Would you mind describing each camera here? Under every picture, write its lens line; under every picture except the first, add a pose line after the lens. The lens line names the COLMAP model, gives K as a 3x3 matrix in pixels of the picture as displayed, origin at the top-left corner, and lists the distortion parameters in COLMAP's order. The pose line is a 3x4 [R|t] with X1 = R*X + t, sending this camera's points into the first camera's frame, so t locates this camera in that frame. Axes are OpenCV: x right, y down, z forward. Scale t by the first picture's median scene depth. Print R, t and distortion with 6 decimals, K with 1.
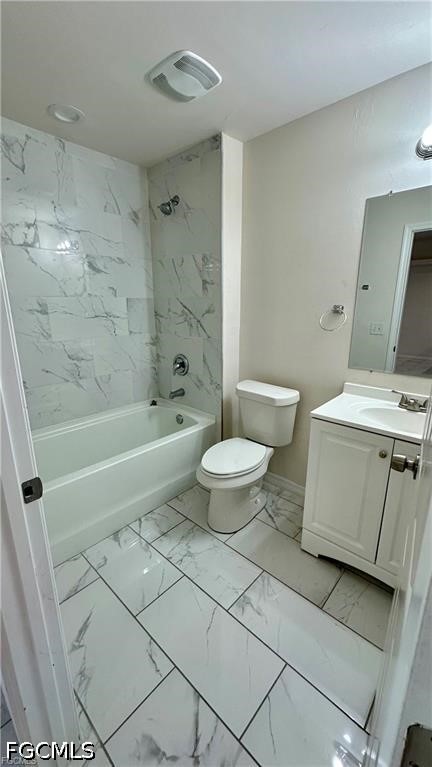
lens RADIAL K [[307.2, 0, 216.8], [0, 307.2, 383.9], [0, 0, 1]] dist [-0.004867, 0.000705]
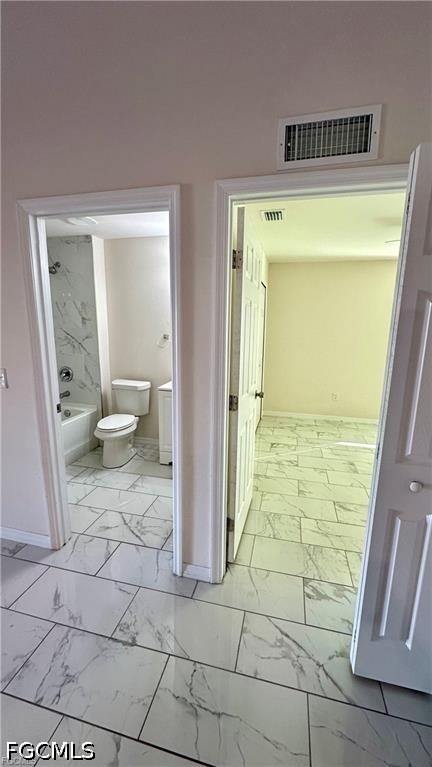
lens RADIAL K [[307.2, 0, 216.8], [0, 307.2, 383.9], [0, 0, 1]] dist [-0.004867, 0.000705]
pose [[0.874000, -0.076152, 0.479921, -0.221428], [0.107660, 0.993445, -0.038427, 0.130028], [-0.473849, 0.085254, 0.876470, -0.659245]]
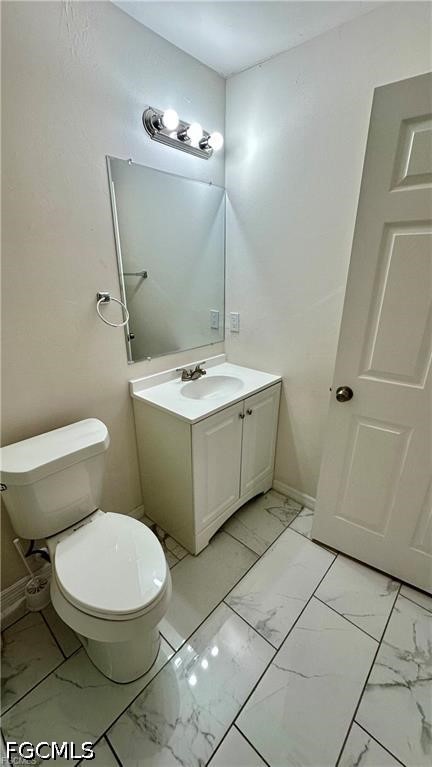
lens RADIAL K [[309.4, 0, 212.1], [0, 309.4, 384.9], [0, 0, 1]] dist [-0.009927, -0.000006]
pose [[0.000912, -0.355679, 0.934608, -0.332206], [0.255690, 0.903624, 0.343638, -0.195869], [-0.966758, 0.238657, 0.091767, 0.581202]]
